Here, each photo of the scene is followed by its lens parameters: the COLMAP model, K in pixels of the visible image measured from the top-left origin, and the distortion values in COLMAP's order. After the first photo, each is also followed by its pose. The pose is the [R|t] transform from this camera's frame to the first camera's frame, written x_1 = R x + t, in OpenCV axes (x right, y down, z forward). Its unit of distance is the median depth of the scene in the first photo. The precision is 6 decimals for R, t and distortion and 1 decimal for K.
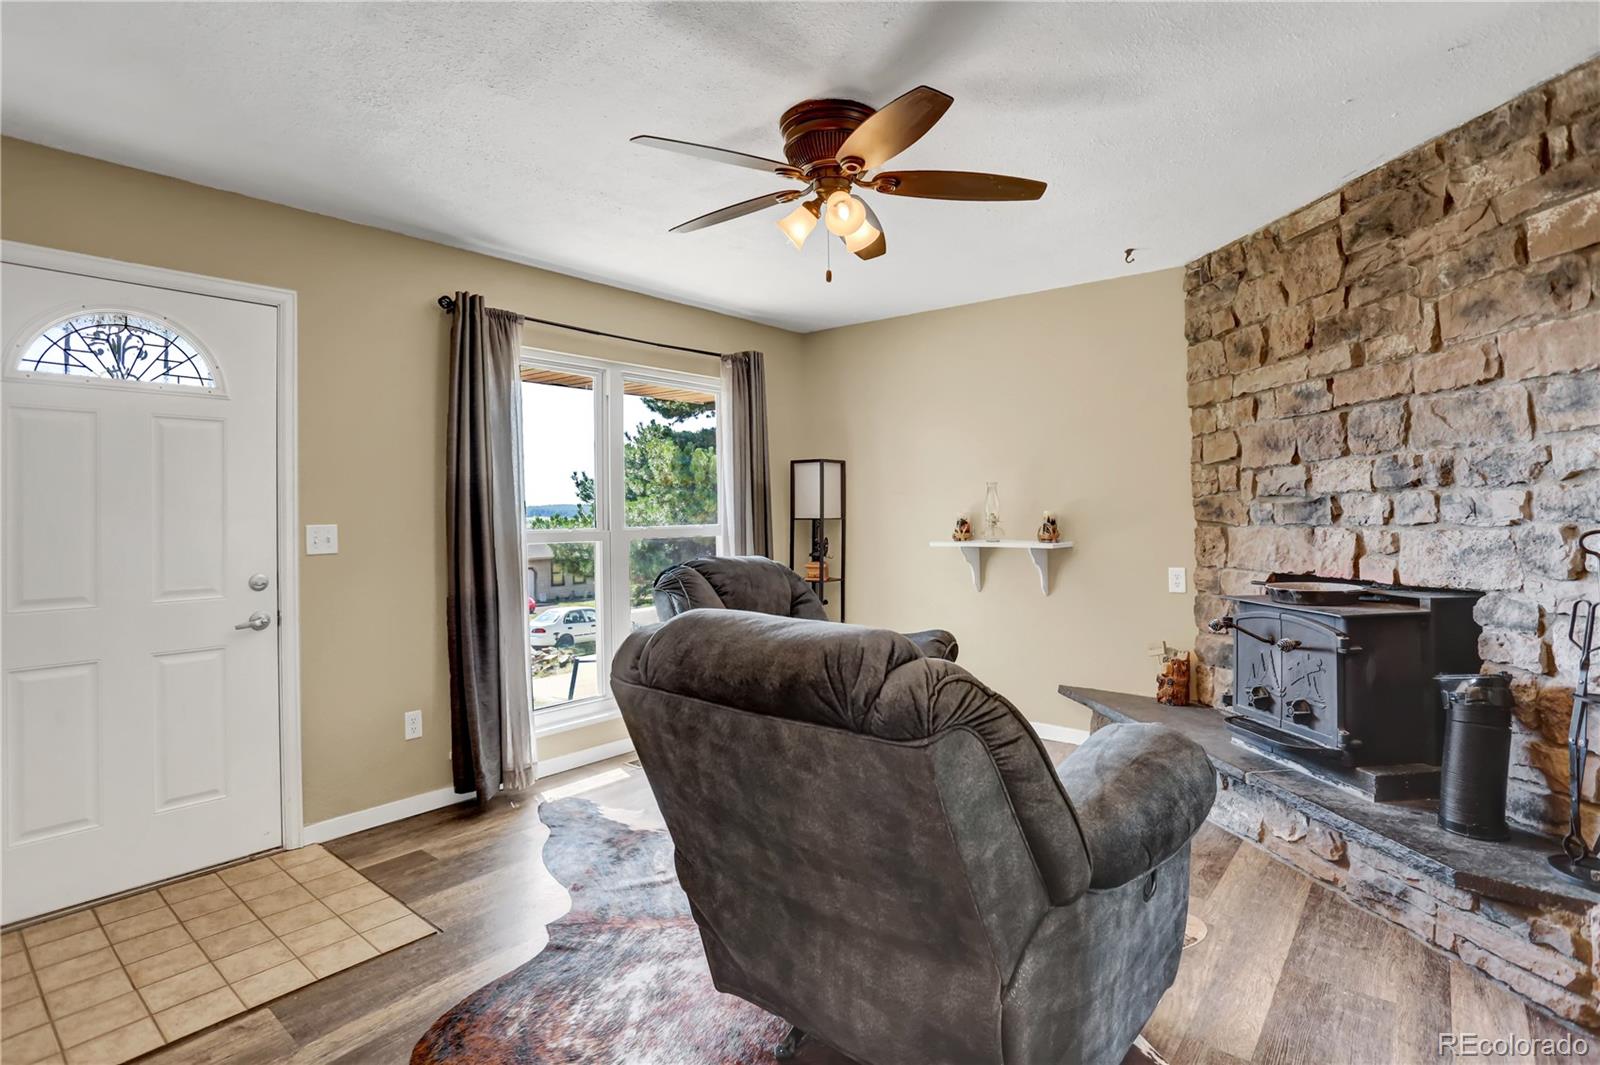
lens RADIAL K [[790.4, 0, 798.6], [0, 790.4, 514.5], [0, 0, 1]] dist [0.001527, 0.000752]
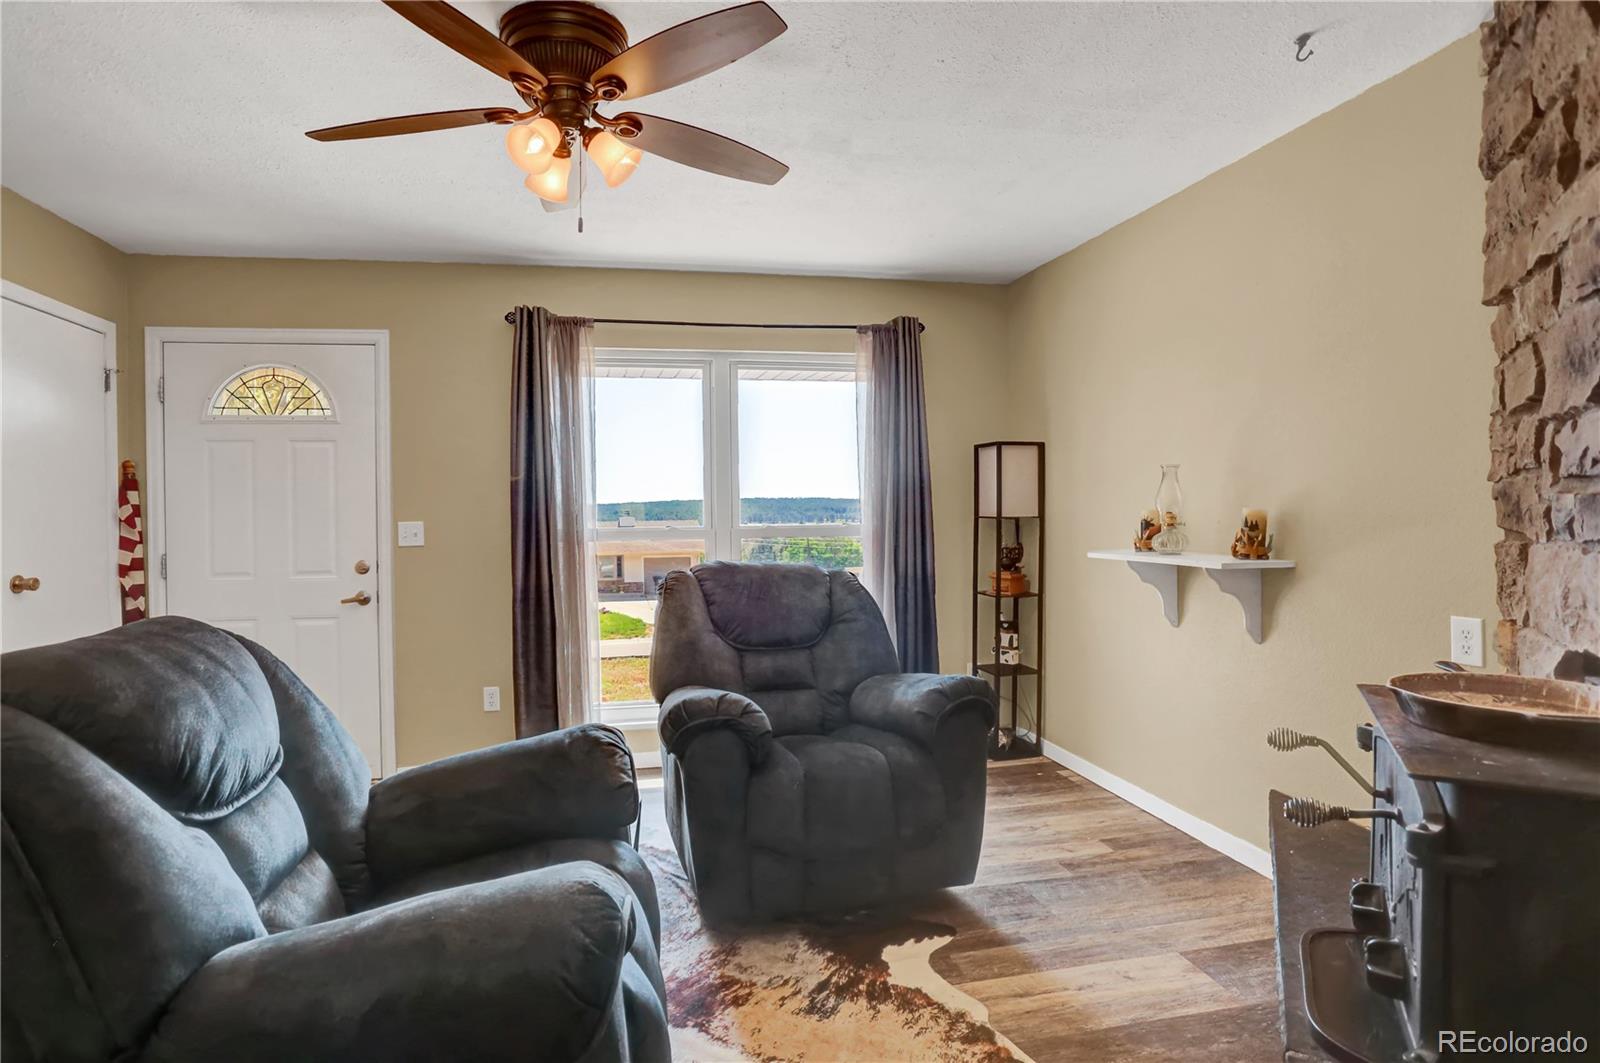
lens RADIAL K [[790.8, 0, 800.0], [0, 790.8, 531.5], [0, 0, 1]] dist [-0.018260, 0.000475]
pose [[0.781135, 0.017529, -0.624116, 0.591330], [0.002011, 0.999530, 0.030589, -0.007401], [0.624359, -0.025149, 0.780733, 0.424488]]
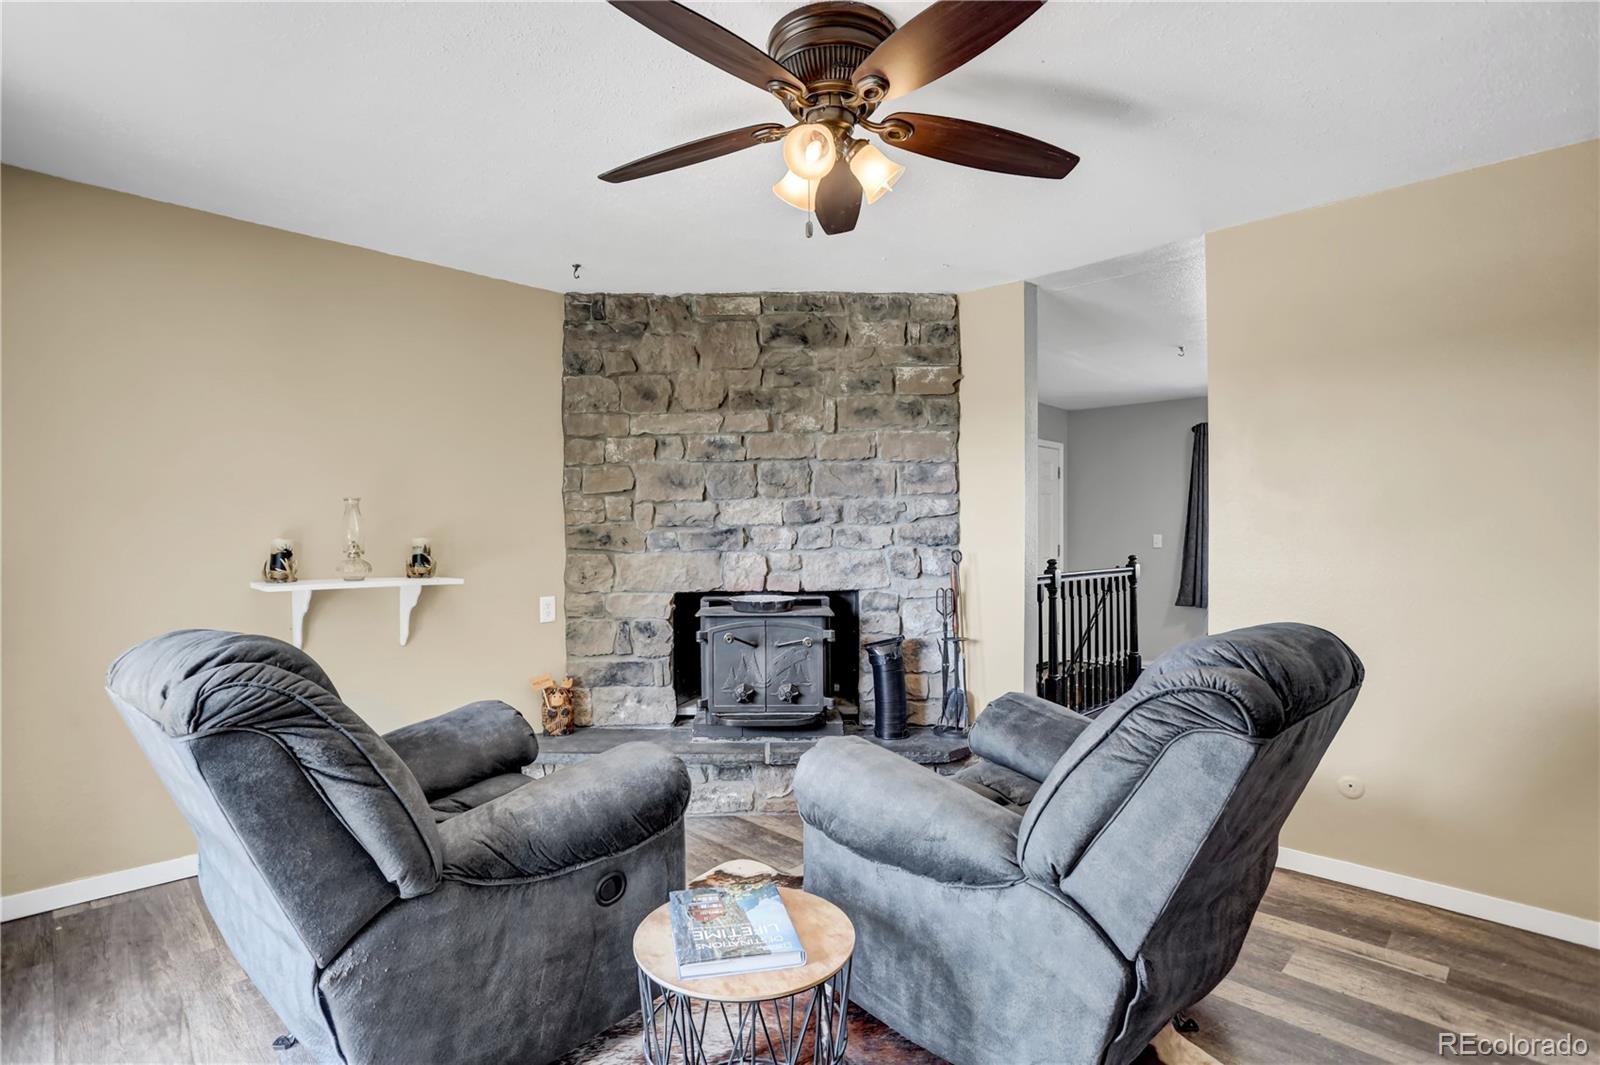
lens RADIAL K [[776.3, 0, 803.0], [0, 776.3, 557.2], [0, 0, 1]] dist [-0.077840, -0.000002]
pose [[0.121909, -0.013511, 0.992449, -0.565396], [0.002091, 0.999909, 0.013356, 0.008105], [-0.992539, 0.000447, 0.121927, 0.750016]]
